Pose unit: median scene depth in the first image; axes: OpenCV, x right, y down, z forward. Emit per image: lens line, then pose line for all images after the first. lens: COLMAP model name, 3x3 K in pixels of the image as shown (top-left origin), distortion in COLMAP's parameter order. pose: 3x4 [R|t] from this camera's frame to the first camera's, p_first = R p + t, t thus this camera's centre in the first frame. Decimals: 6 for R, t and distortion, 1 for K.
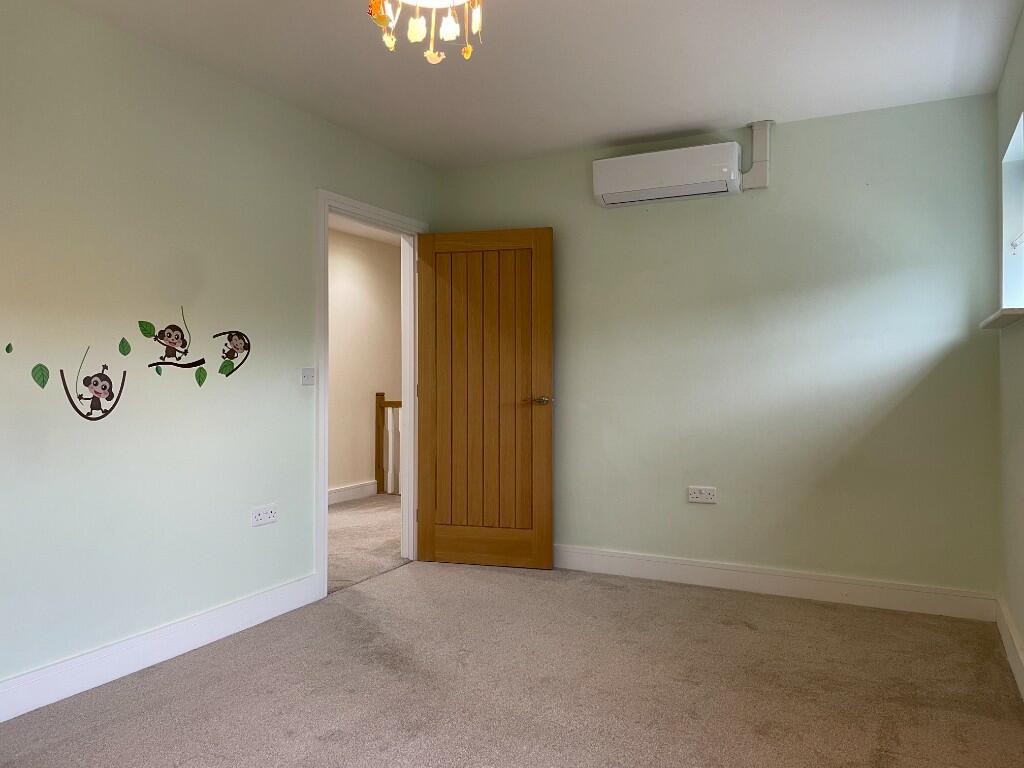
lens RADIAL K [[771.6, 0, 516.0], [0, 771.6, 377.5], [0, 0, 1]] dist [0.108157, -0.134711]
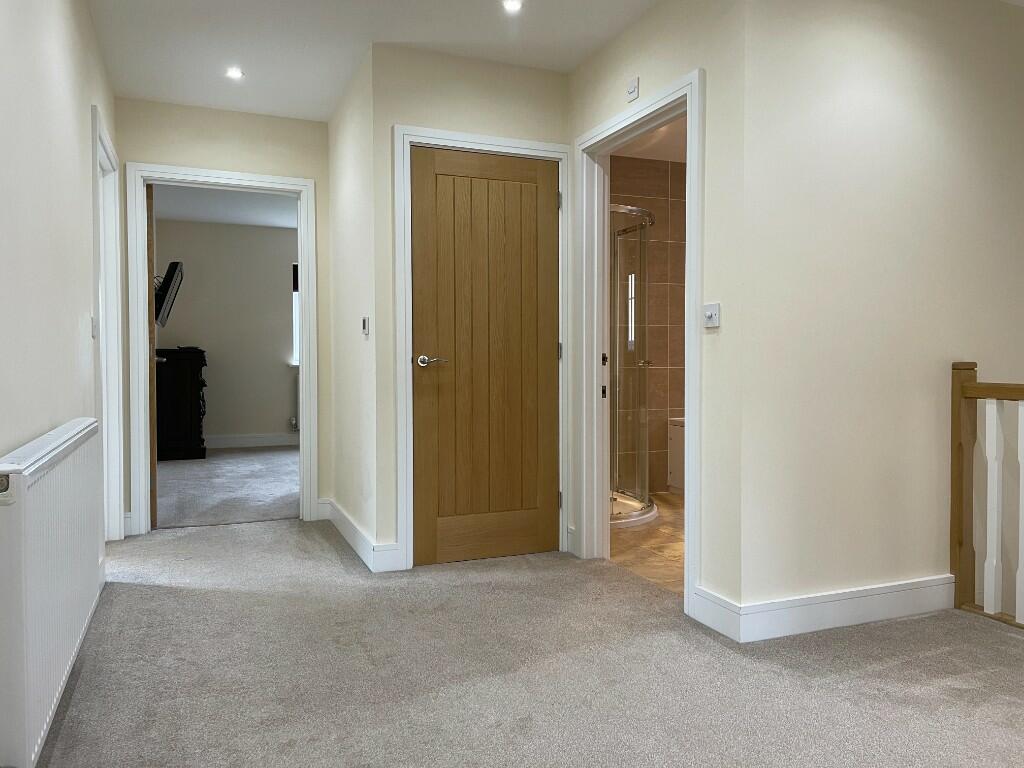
lens RADIAL K [[771.6, 0, 516.0], [0, 771.6, 377.5], [0, 0, 1]] dist [0.108157, -0.134711]
pose [[0.756319, 0.013969, -0.654054, -0.083557], [0.007284, 0.999530, 0.029770, 0.013771], [0.654162, -0.027280, 0.755862, 0.537191]]
